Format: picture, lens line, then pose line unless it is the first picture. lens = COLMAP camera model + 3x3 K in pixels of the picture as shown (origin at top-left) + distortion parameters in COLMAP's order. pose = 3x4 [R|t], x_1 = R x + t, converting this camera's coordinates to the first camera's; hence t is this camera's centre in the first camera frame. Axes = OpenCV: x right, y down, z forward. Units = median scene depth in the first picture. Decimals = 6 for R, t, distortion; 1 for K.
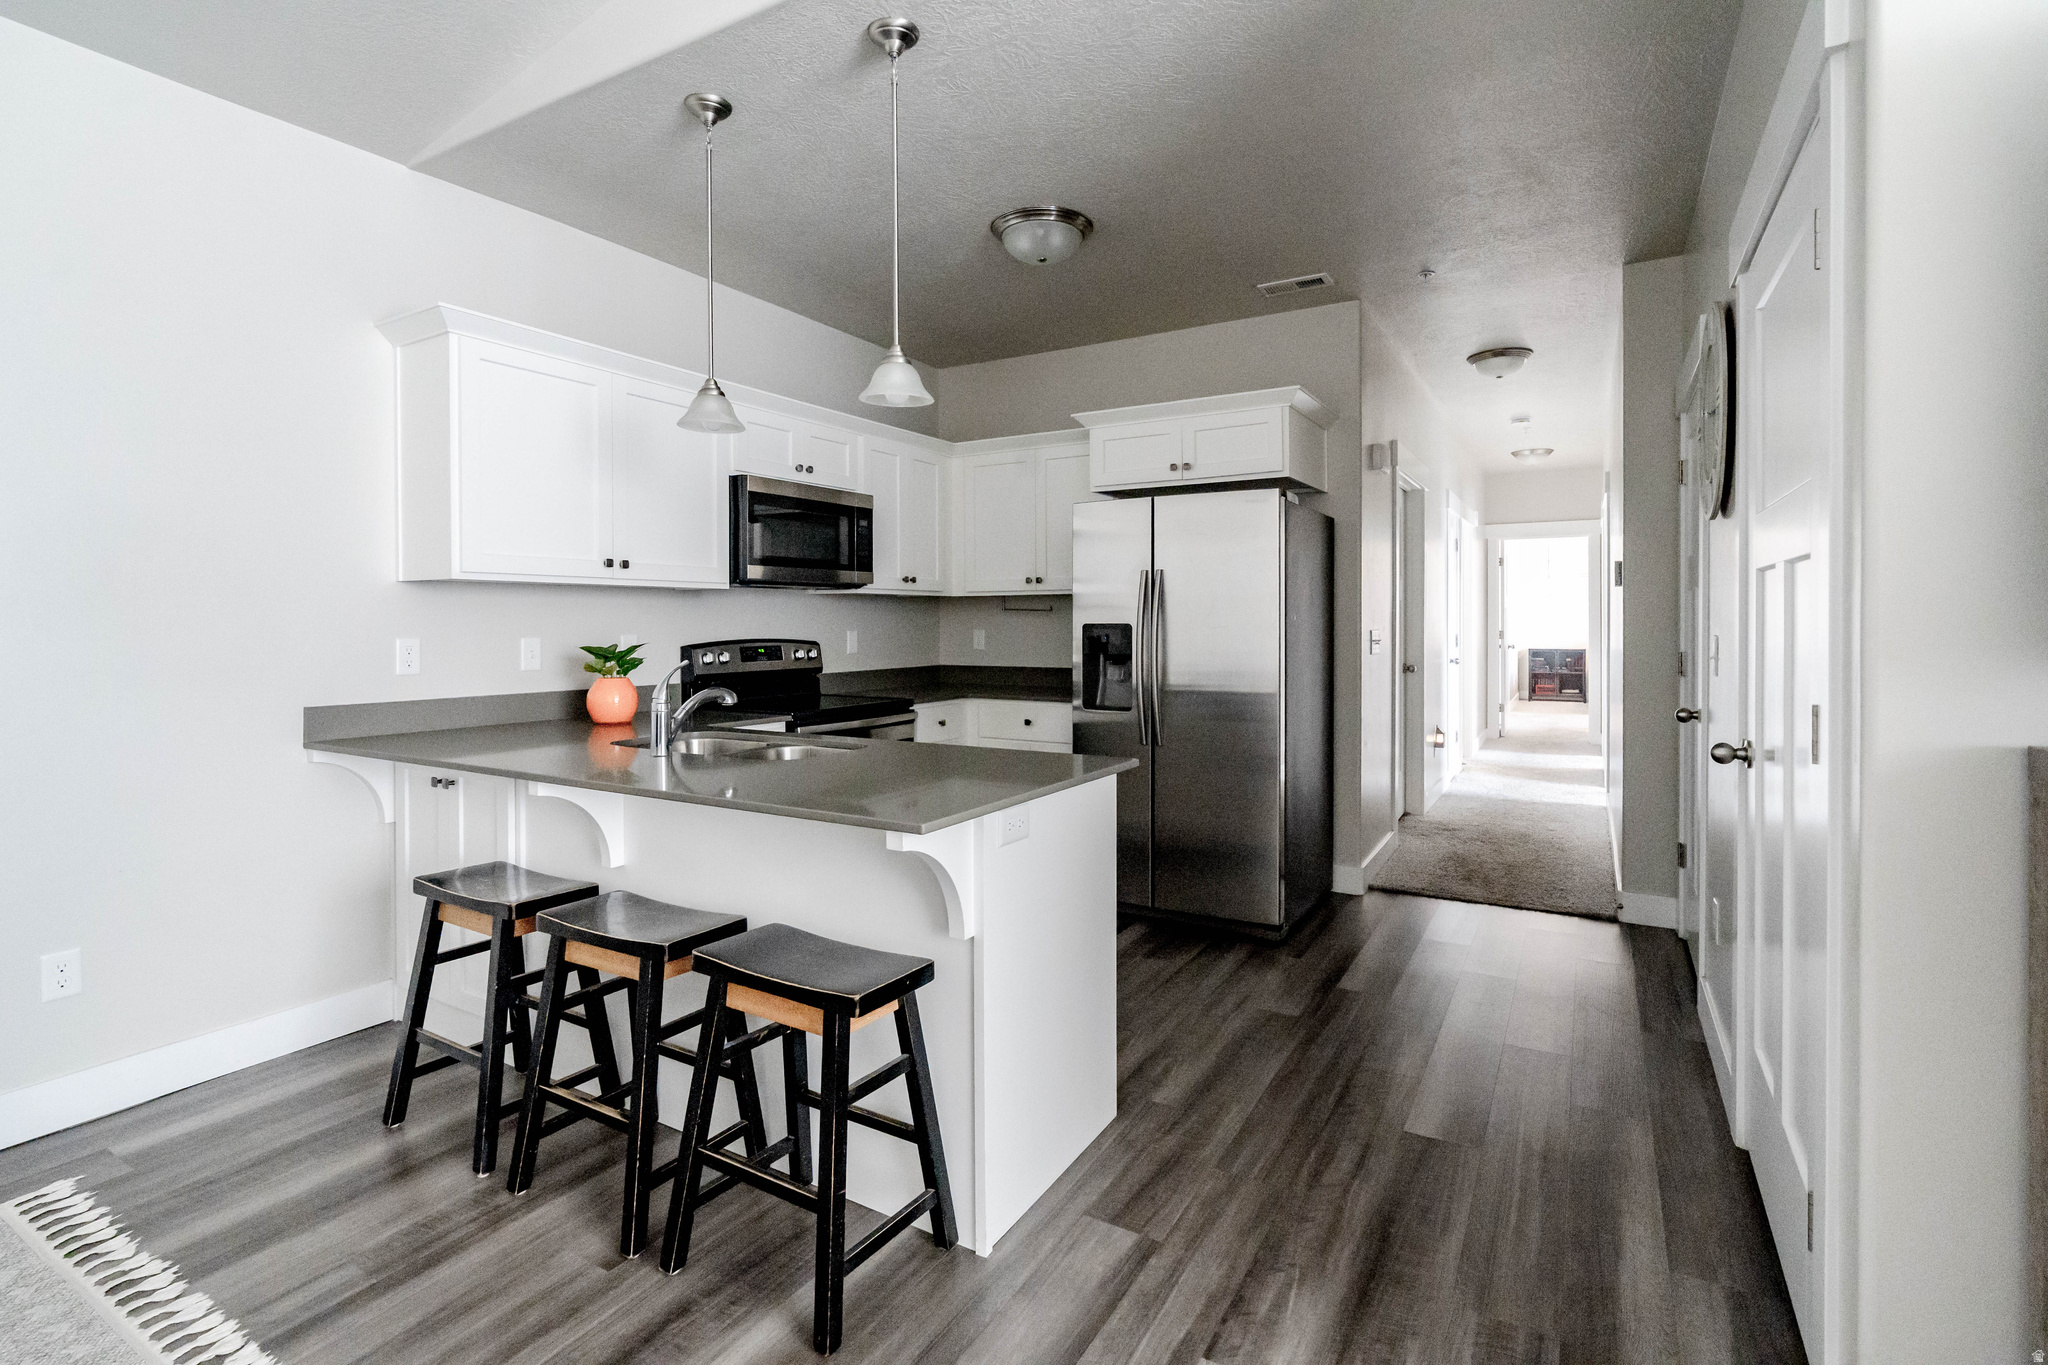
lens RADIAL K [[962.8, 0, 1022.4], [0, 962.8, 625.2], [0, 0, 1]] dist [-0.002348, -0.000732]
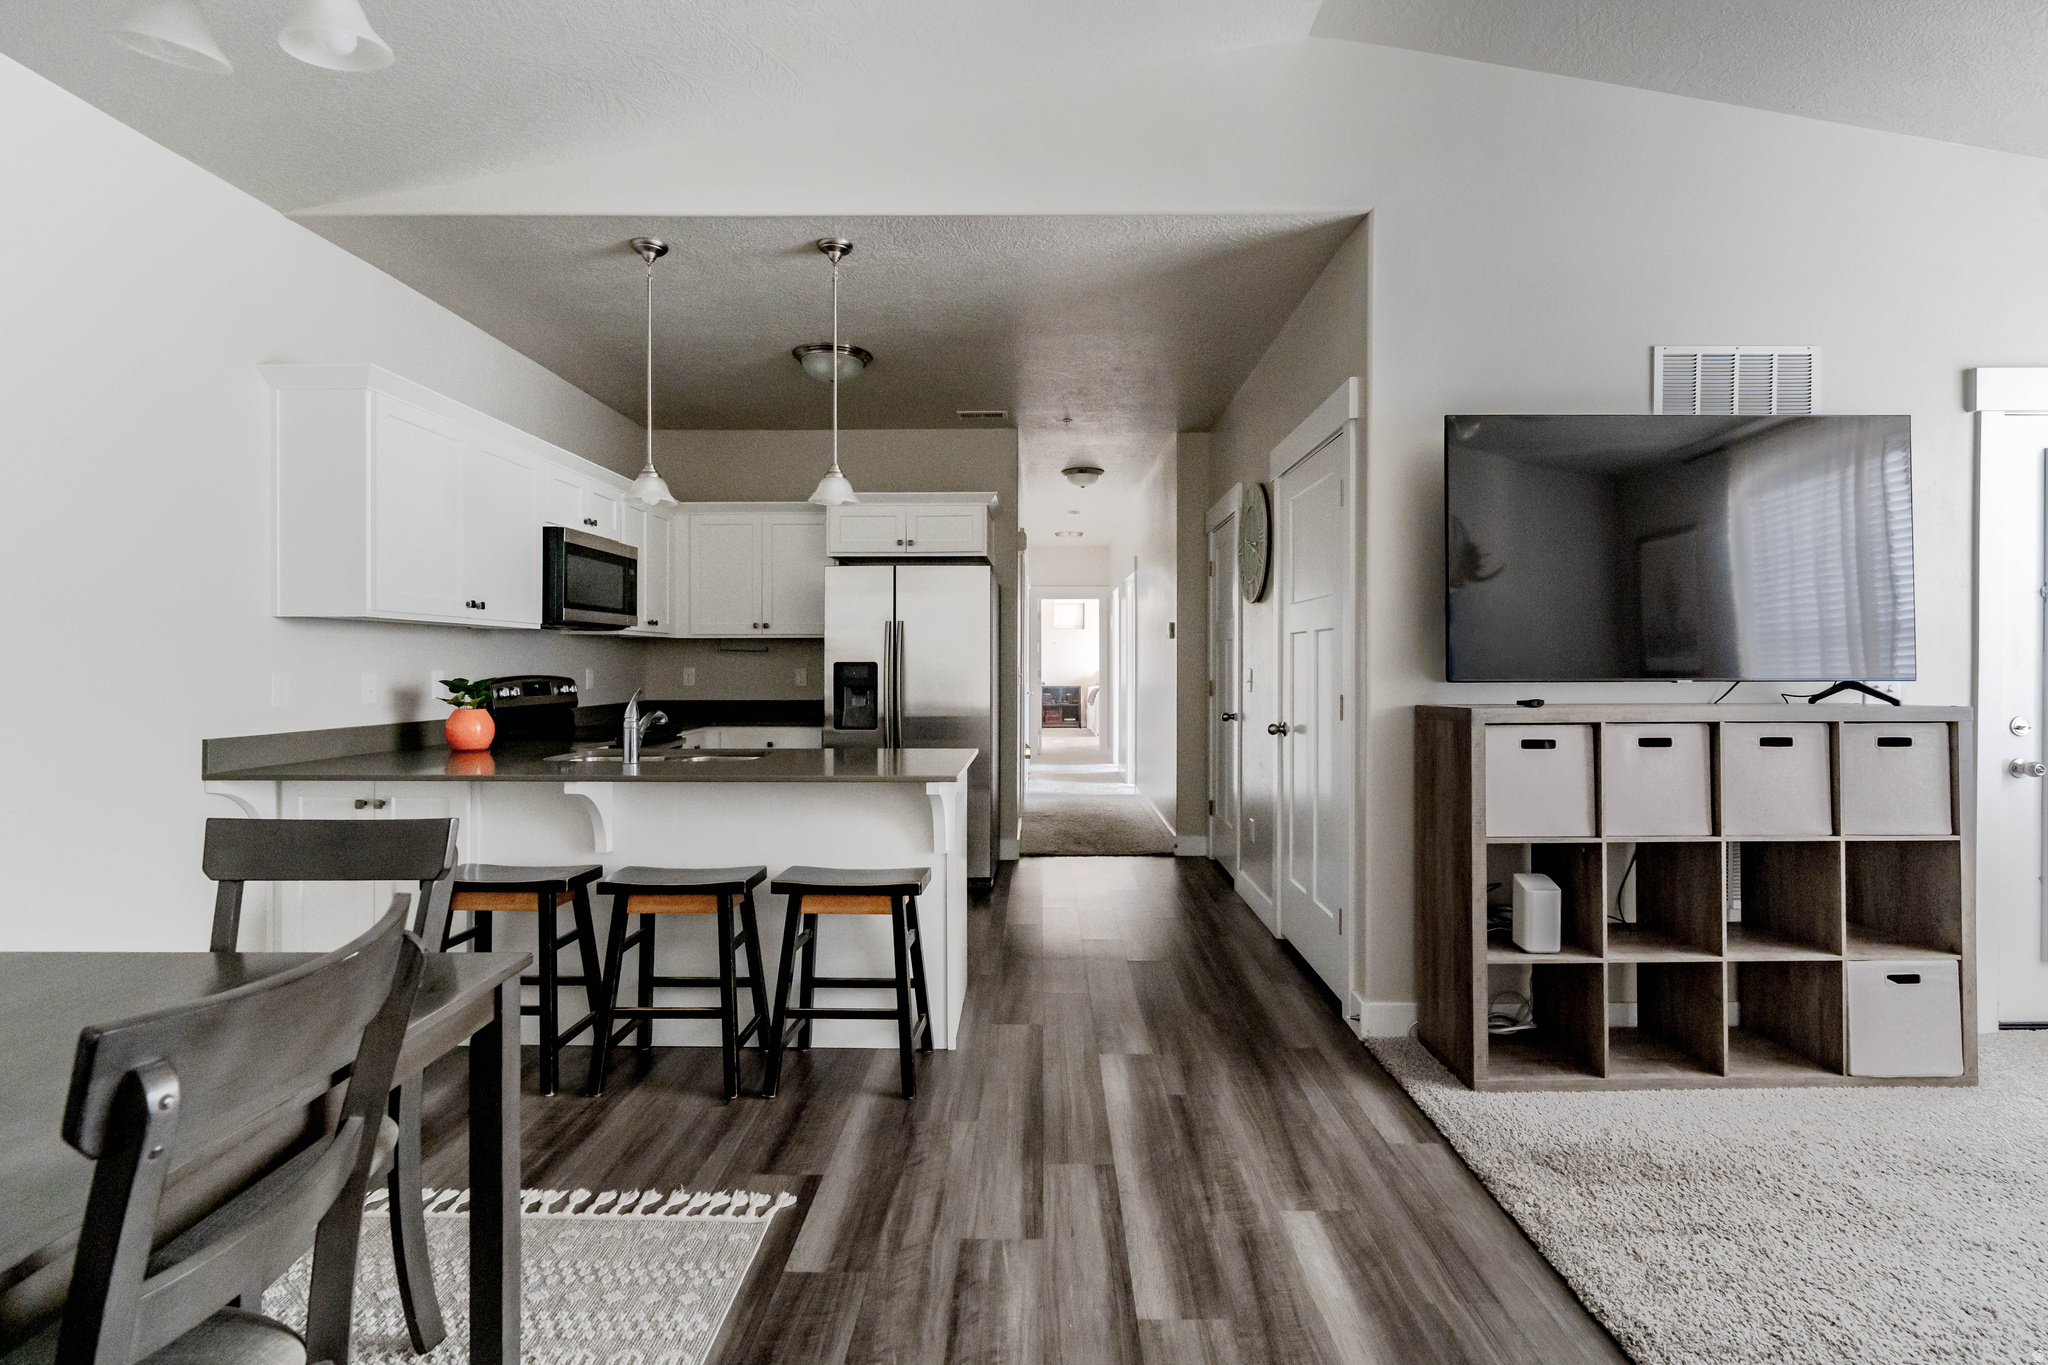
lens RADIAL K [[964.3, 0, 1027.4], [0, 964.3, 663.9], [0, 0, 1]] dist [0.000603, 0.000099]
pose [[0.866812, 0.002831, 0.498628, -0.352547], [-0.000276, 0.999986, -0.005197, 0.007337], [-0.498636, 0.004367, 0.866801, -0.223652]]
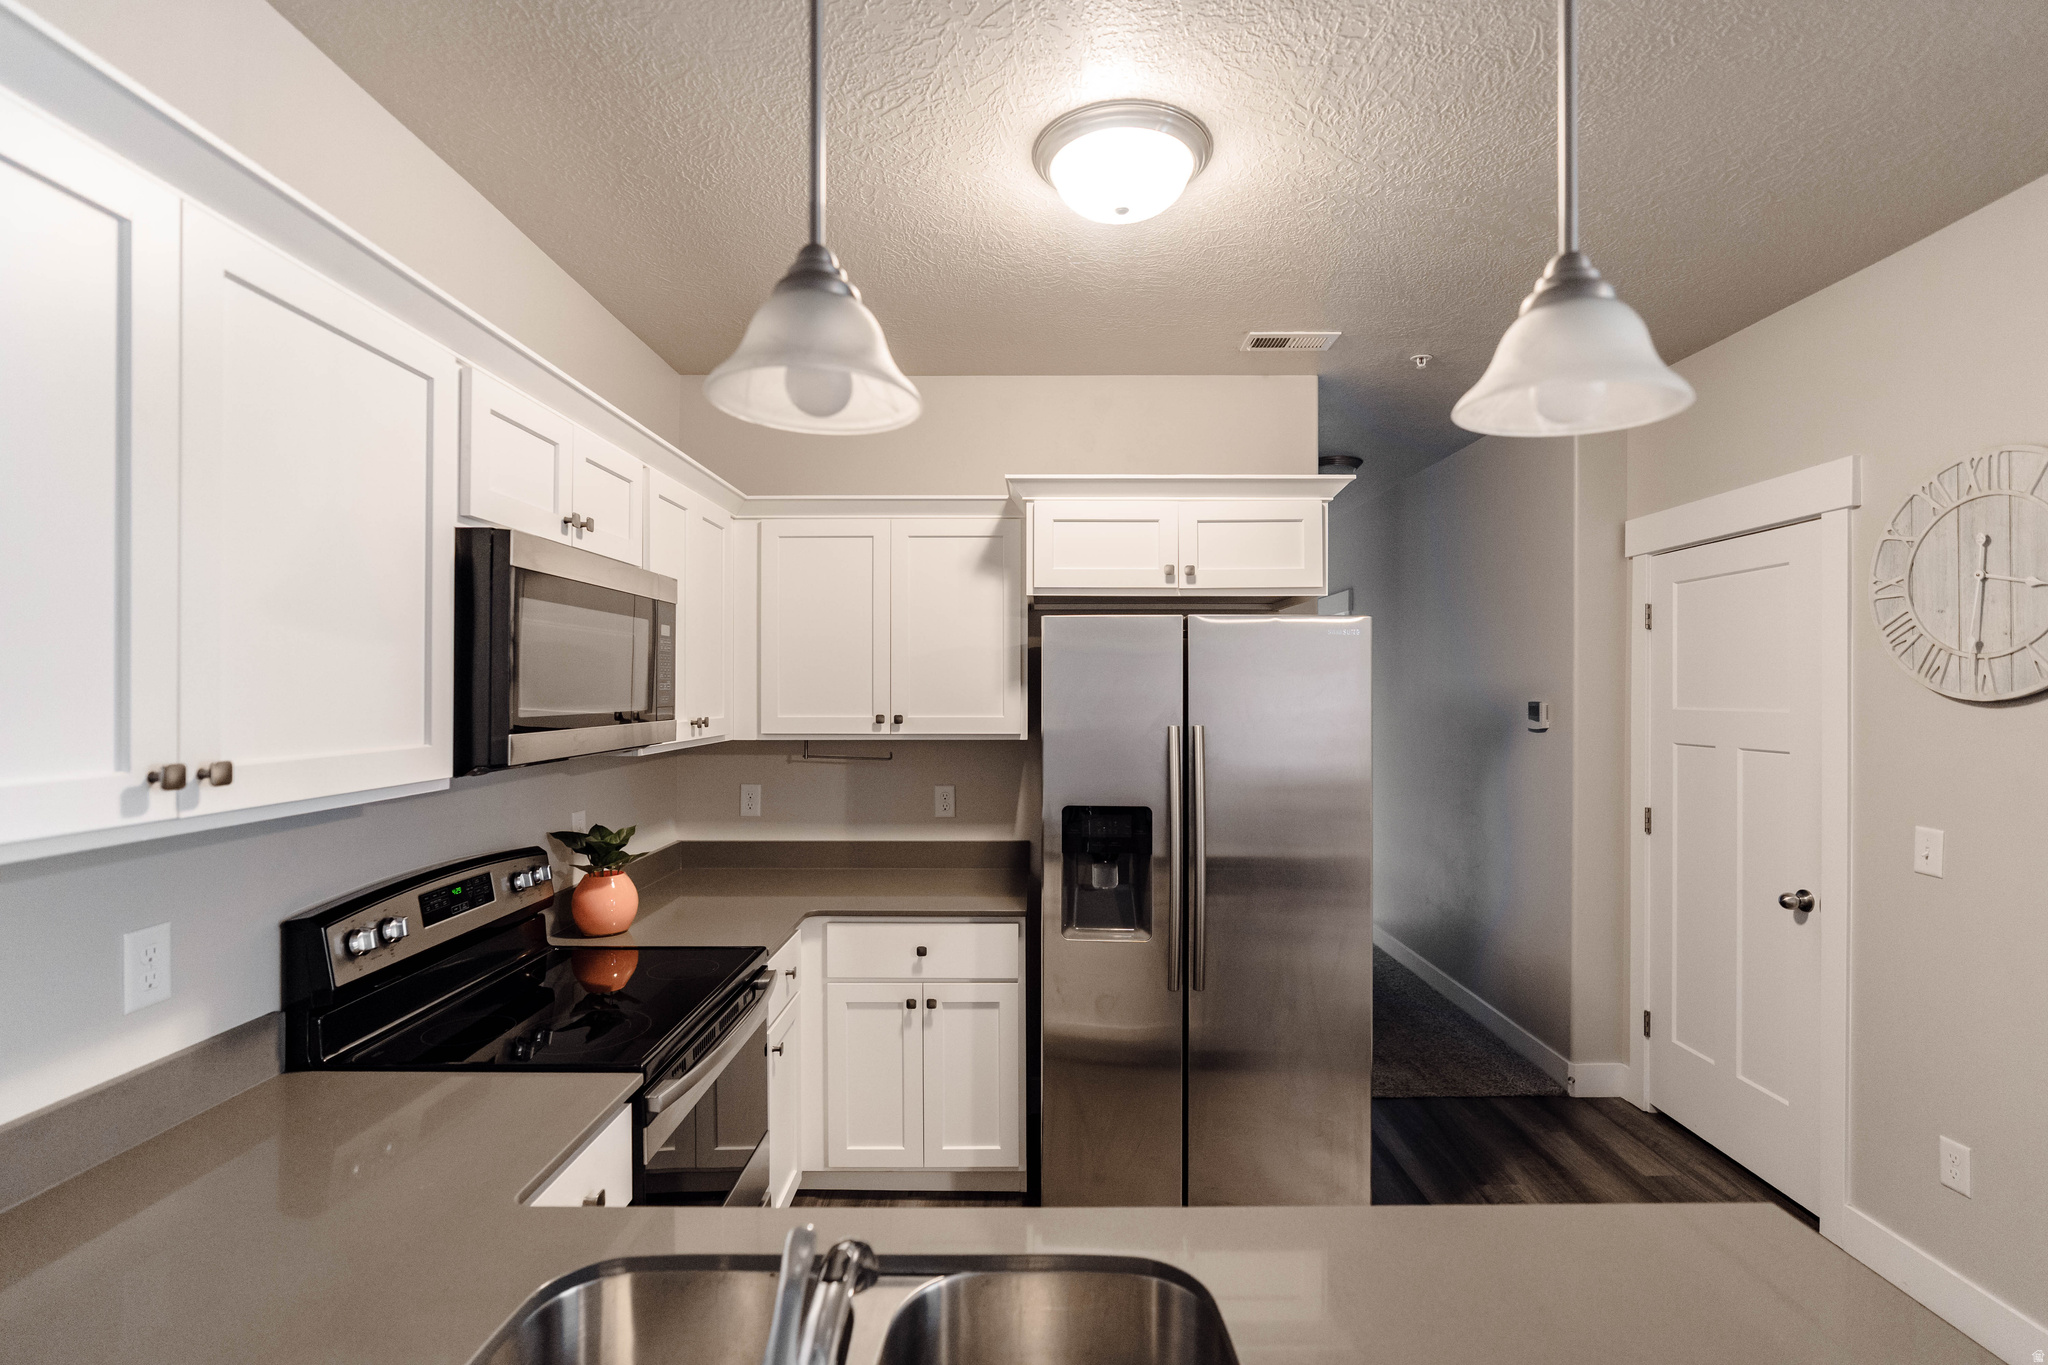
lens RADIAL K [[948.3, 0, 1027.4], [0, 948.3, 695.4], [0, 0, 1]] dist [-0.025540, 0.009398]
pose [[0.863179, 0.001617, 0.504895, -0.277960], [0.001150, 0.999986, -0.005170, -0.071670], [-0.504897, 0.005043, 0.863165, 0.476500]]
